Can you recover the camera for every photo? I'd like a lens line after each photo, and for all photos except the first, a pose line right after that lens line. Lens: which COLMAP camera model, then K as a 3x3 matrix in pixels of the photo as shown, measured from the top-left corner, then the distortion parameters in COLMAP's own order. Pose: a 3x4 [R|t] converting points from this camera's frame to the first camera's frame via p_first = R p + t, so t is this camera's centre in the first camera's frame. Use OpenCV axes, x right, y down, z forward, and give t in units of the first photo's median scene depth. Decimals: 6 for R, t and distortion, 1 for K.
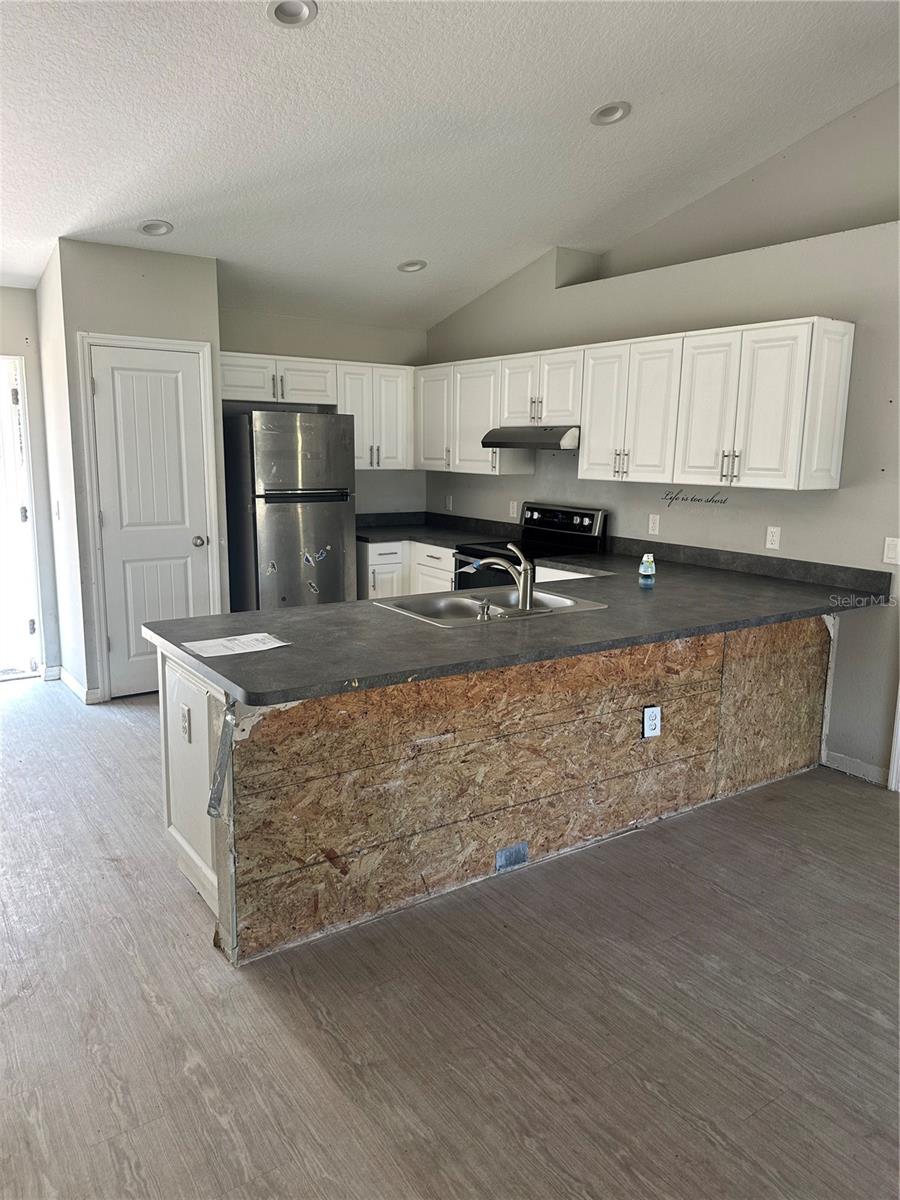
lens RADIAL K [[849.0, 0, 449.5], [0, 849.0, 602.0], [0, 0, 1]] dist [0.002382, -0.000295]
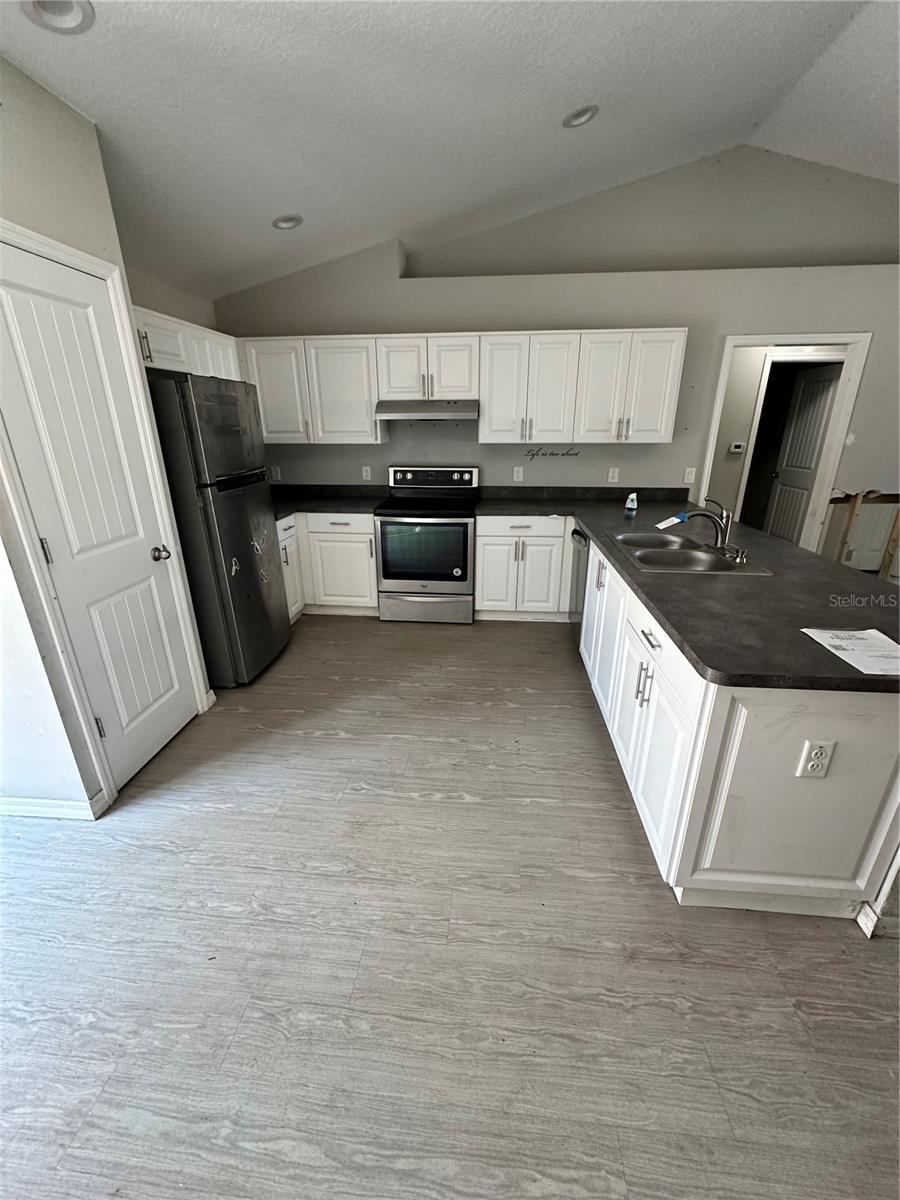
lens RADIAL K [[480.7, 0, 442.3], [0, 480.7, 599.3], [0, 0, 1]] dist [-0.001000, 0.000429]
pose [[0.643583, -0.281498, 0.711731, -0.474345], [0.151320, 0.958352, 0.242208, -0.103091], [-0.750269, -0.048181, 0.659375, 0.541495]]
